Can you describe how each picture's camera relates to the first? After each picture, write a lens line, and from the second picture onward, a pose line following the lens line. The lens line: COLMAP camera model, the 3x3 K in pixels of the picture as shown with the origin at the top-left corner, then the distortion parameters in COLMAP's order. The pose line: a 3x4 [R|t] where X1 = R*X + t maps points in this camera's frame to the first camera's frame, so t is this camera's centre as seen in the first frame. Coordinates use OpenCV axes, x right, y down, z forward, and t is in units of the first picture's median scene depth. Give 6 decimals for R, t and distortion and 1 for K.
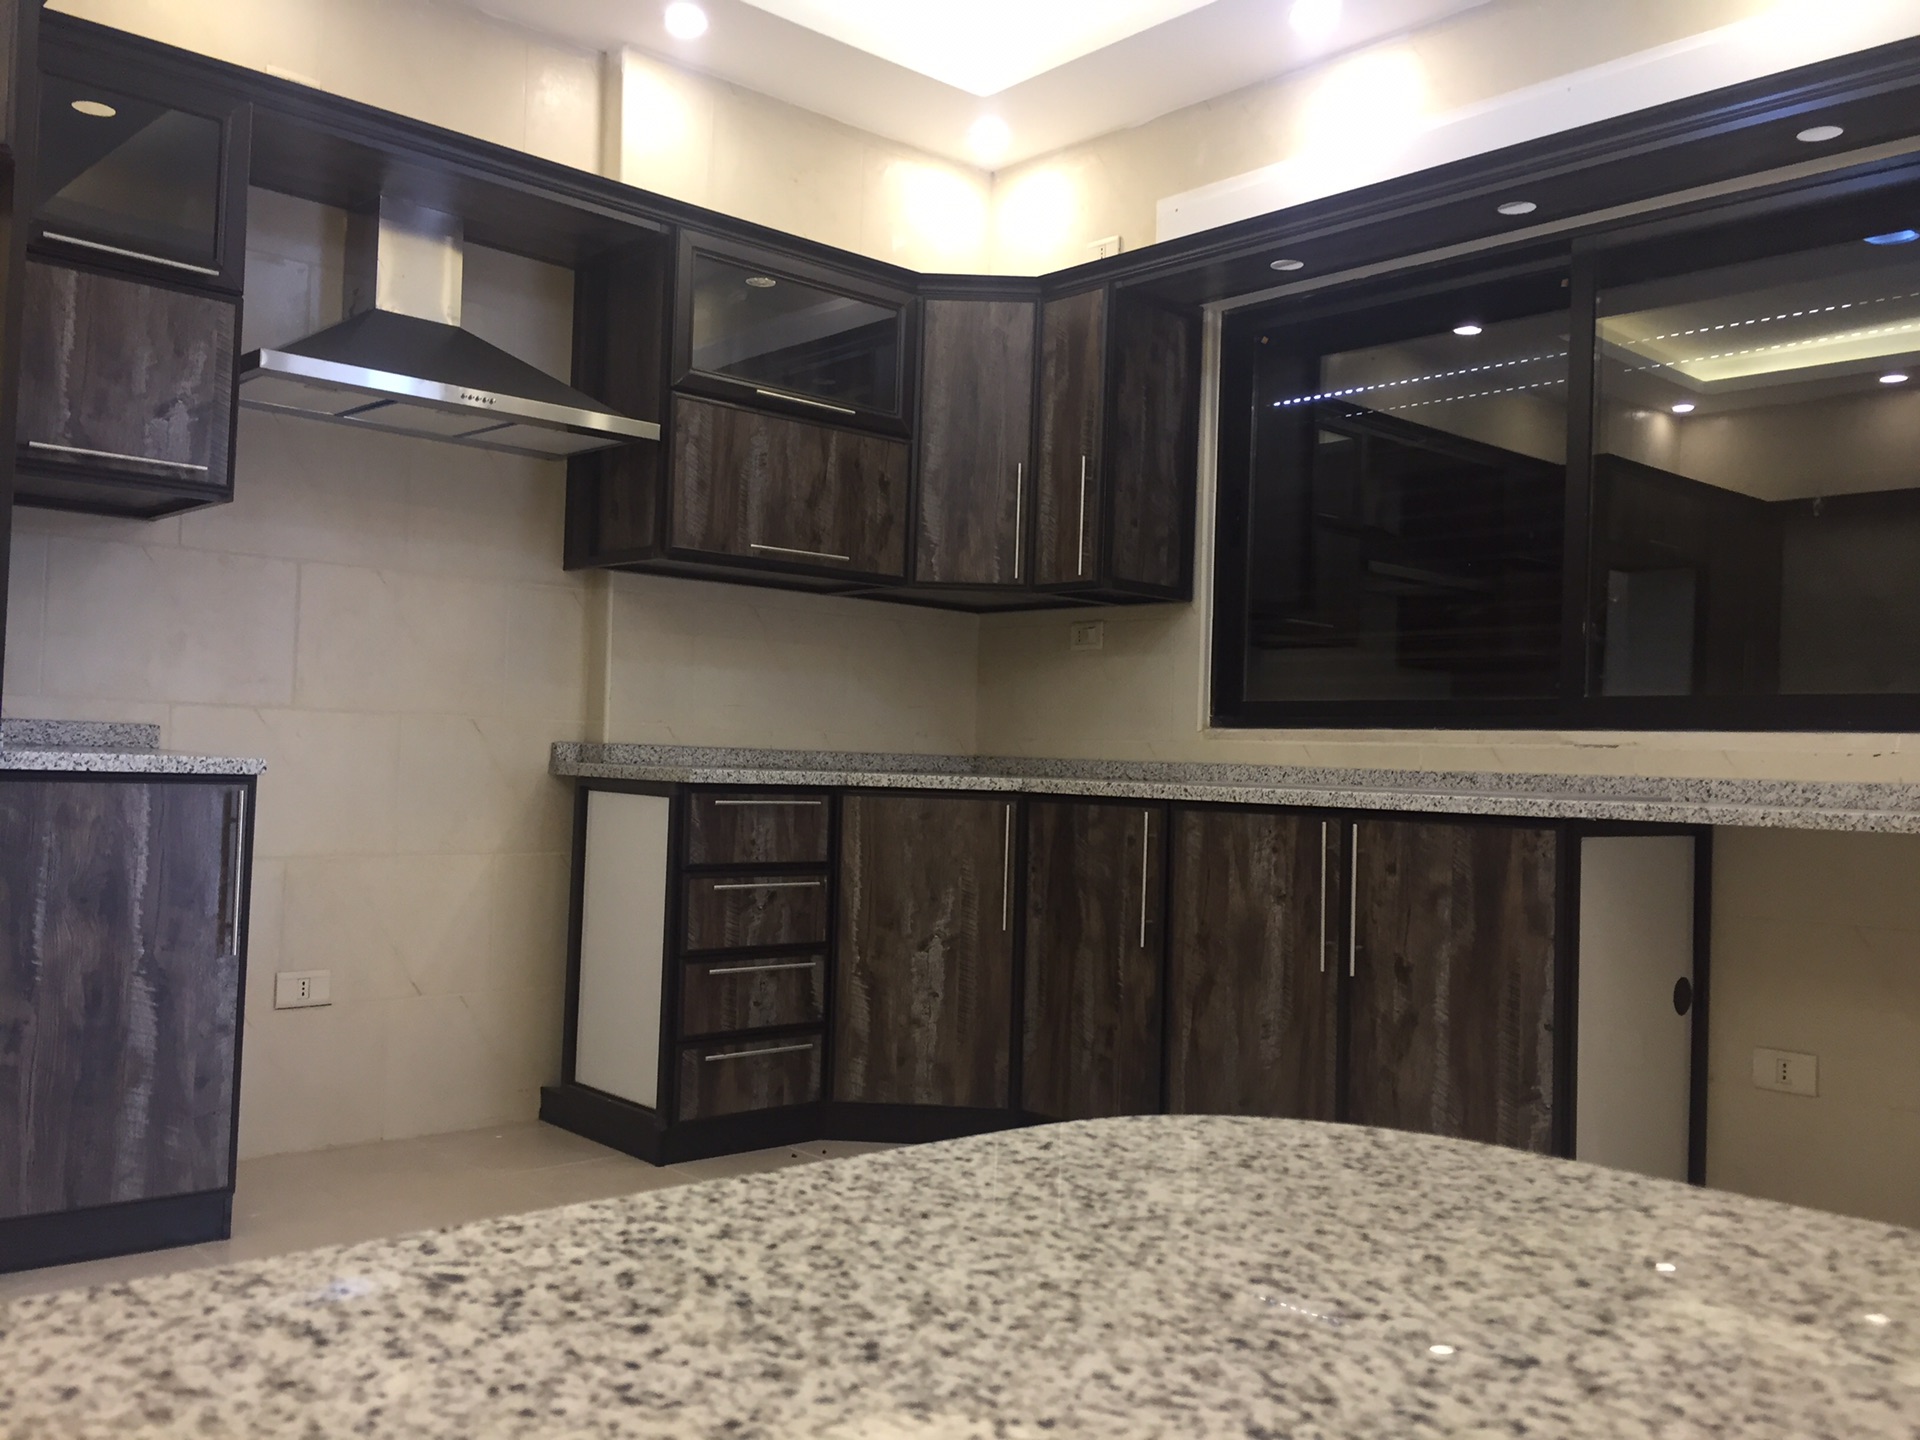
lens RADIAL K [[1650.1, 0, 960.0], [0, 1650.1, 720.0], [0, 0, 1]] dist [0.098302, -0.145110]
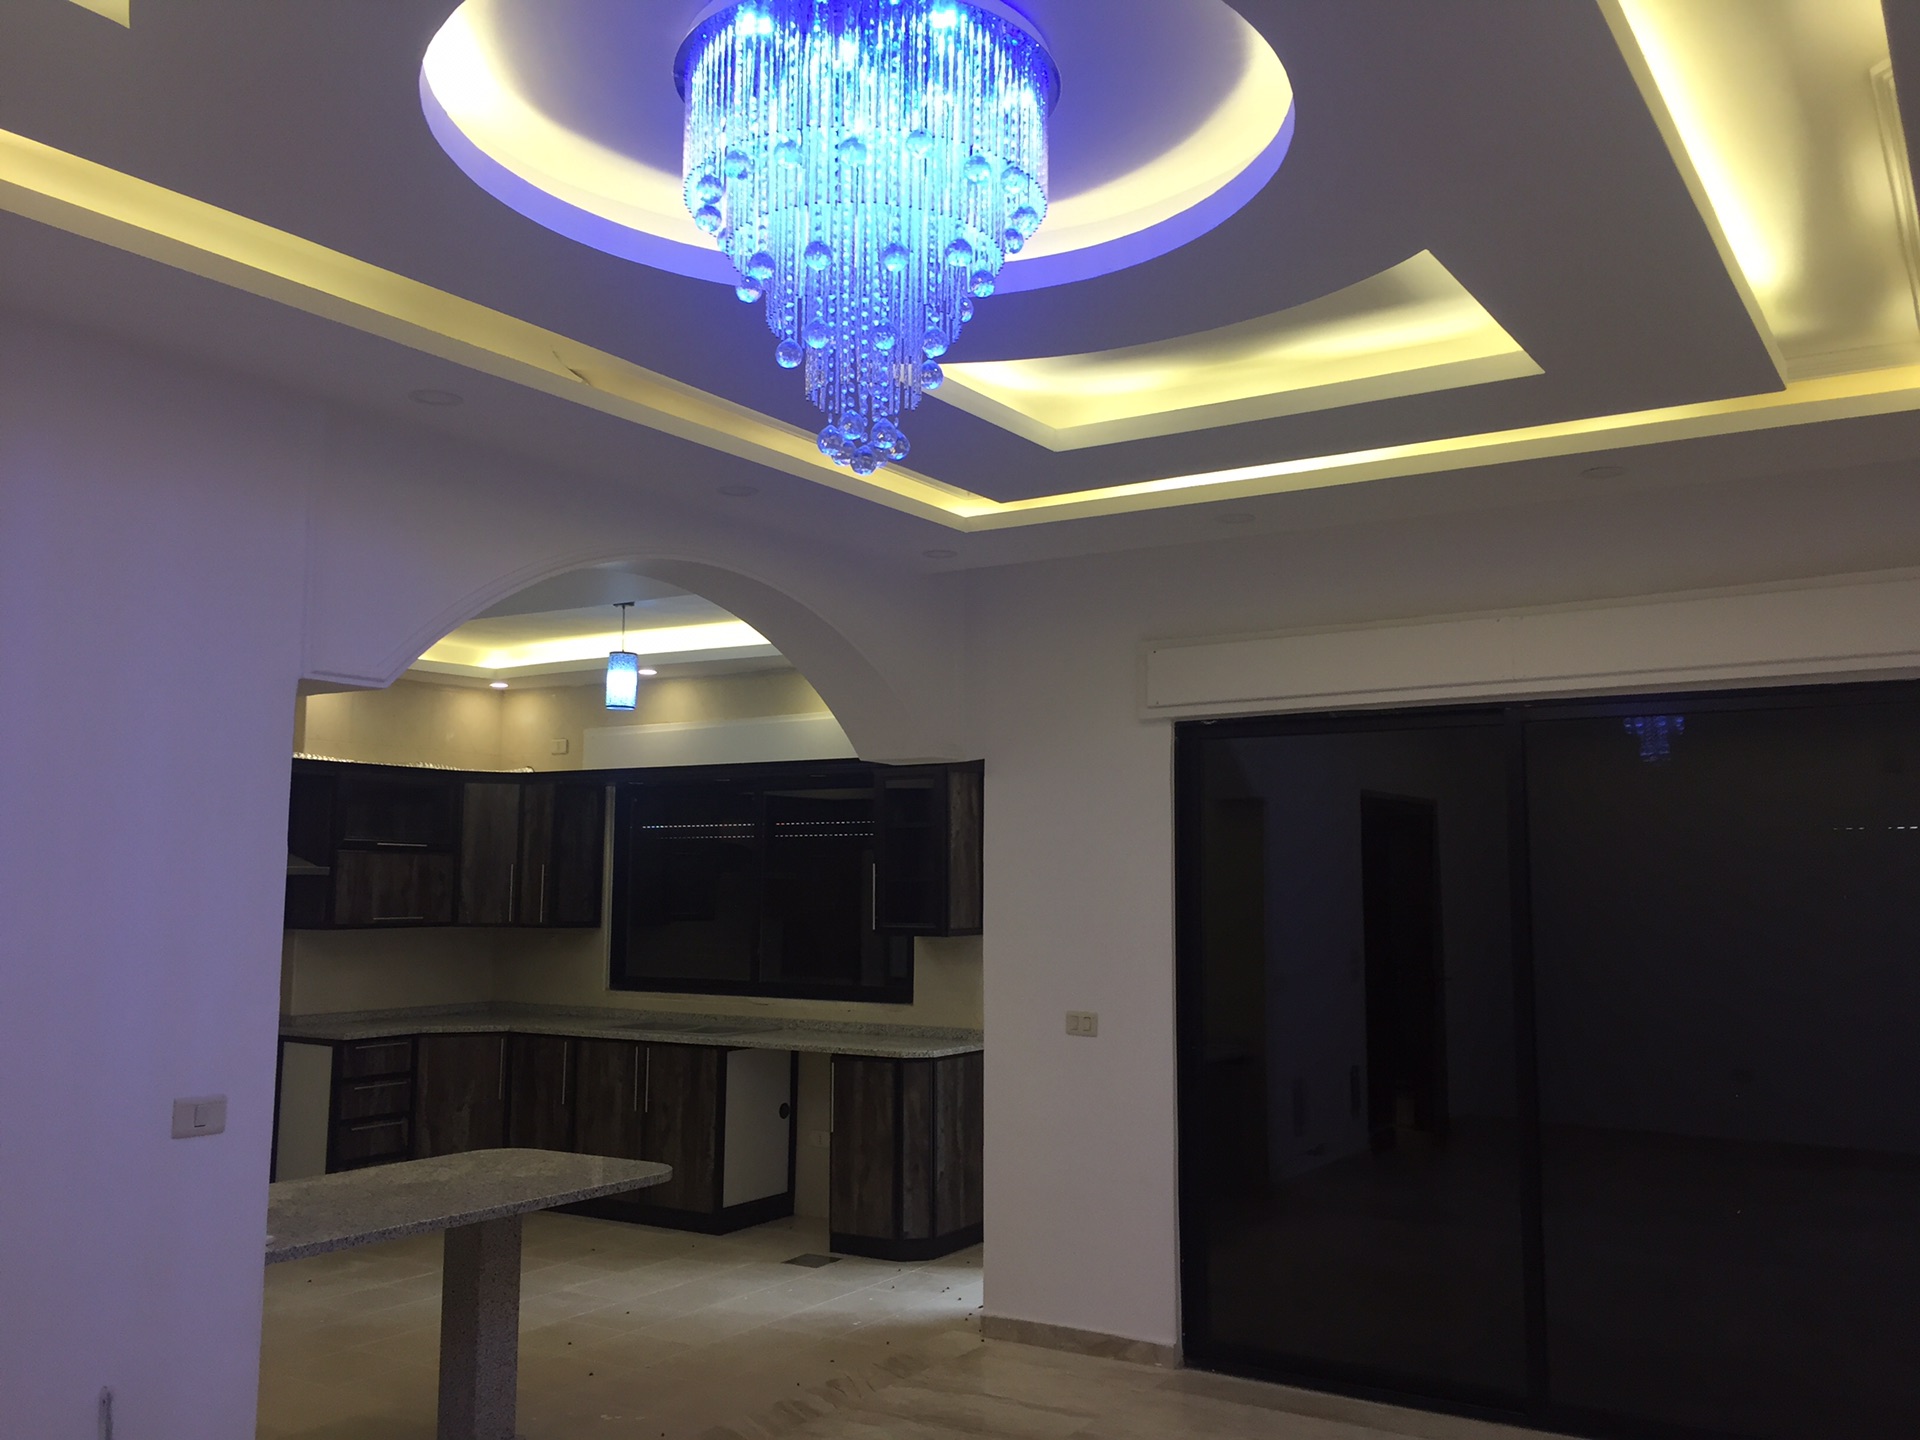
lens RADIAL K [[1667.7, 0, 954.3], [0, 1667.7, 713.2], [0, 0, 1]] dist [0.105730, -0.158931]
pose [[0.967694, 0.001076, 0.252125, 0.046191], [0.016770, 0.997502, -0.068626, -0.210756], [-0.251569, 0.070637, 0.965258, -1.276574]]
